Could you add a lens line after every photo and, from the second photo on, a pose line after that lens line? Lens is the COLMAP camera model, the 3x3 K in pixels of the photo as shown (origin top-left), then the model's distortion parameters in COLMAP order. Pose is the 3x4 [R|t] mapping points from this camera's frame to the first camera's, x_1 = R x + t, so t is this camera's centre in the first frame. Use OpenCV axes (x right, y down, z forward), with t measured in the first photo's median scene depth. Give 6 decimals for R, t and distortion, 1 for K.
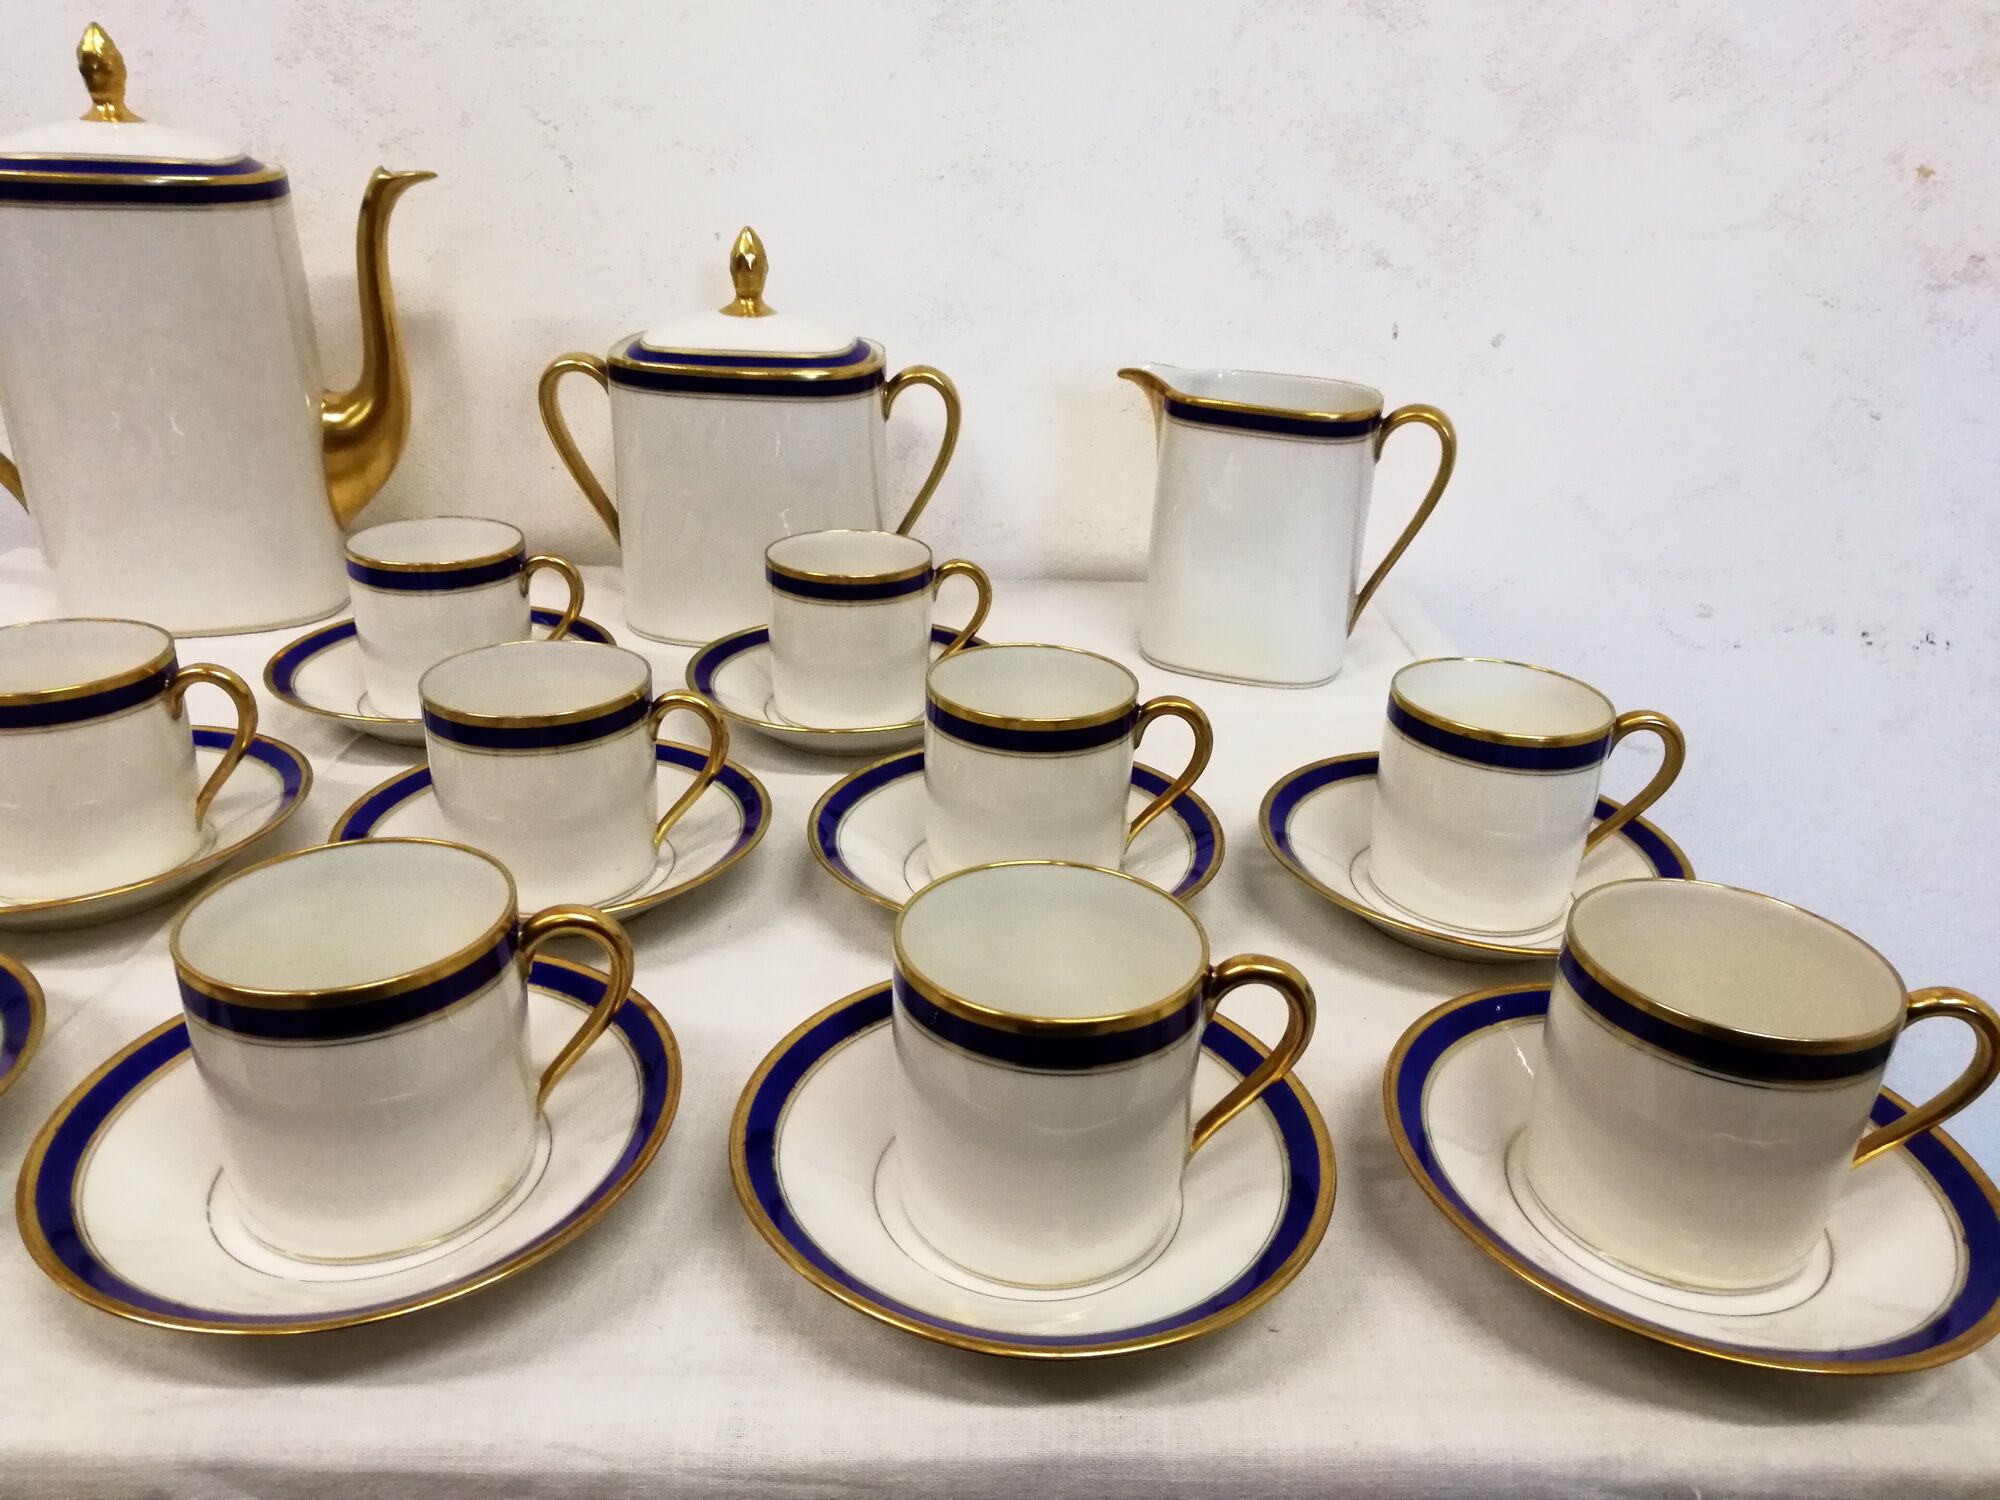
lens RADIAL K [[1425.4, 0, 1015.7], [0, 1425.4, 750.4], [0, 0, 1]] dist [-0.002535, 0.012376]
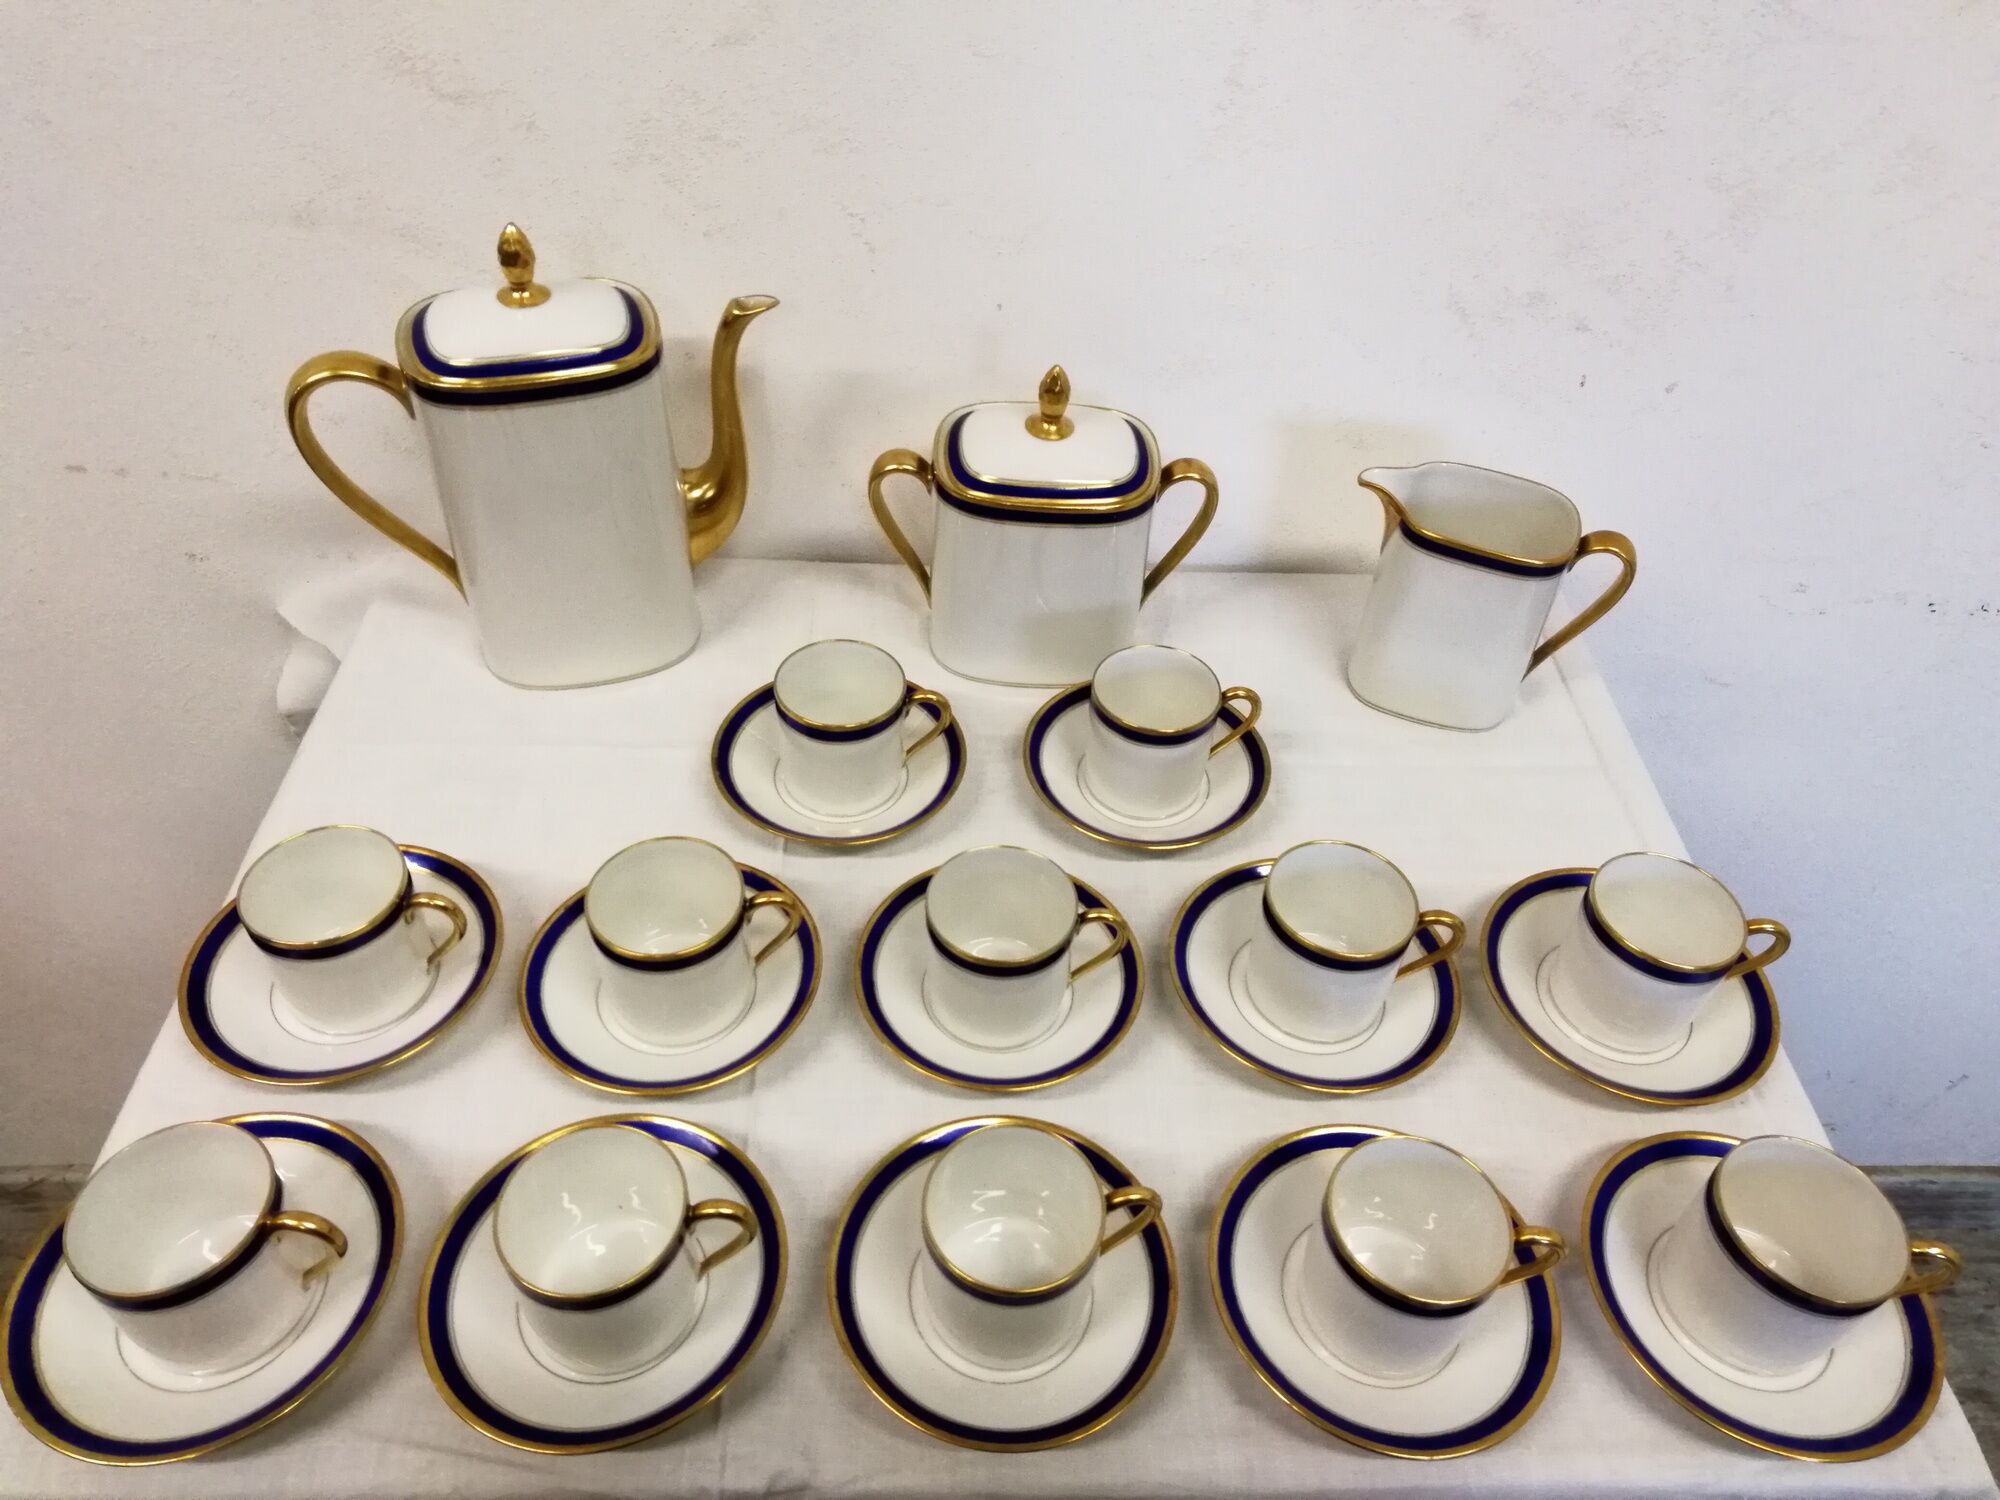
lens RADIAL K [[1425.4, 0, 1003.1], [0, 1425.4, 763.7], [0, 0, 1]] dist [-0.002535, 0.012376]
pose [[0.999935, 0.008675, 0.007433, -0.228771], [-0.010712, 0.938124, 0.346133, -0.446399], [-0.003970, -0.346190, 0.938156, -0.194625]]
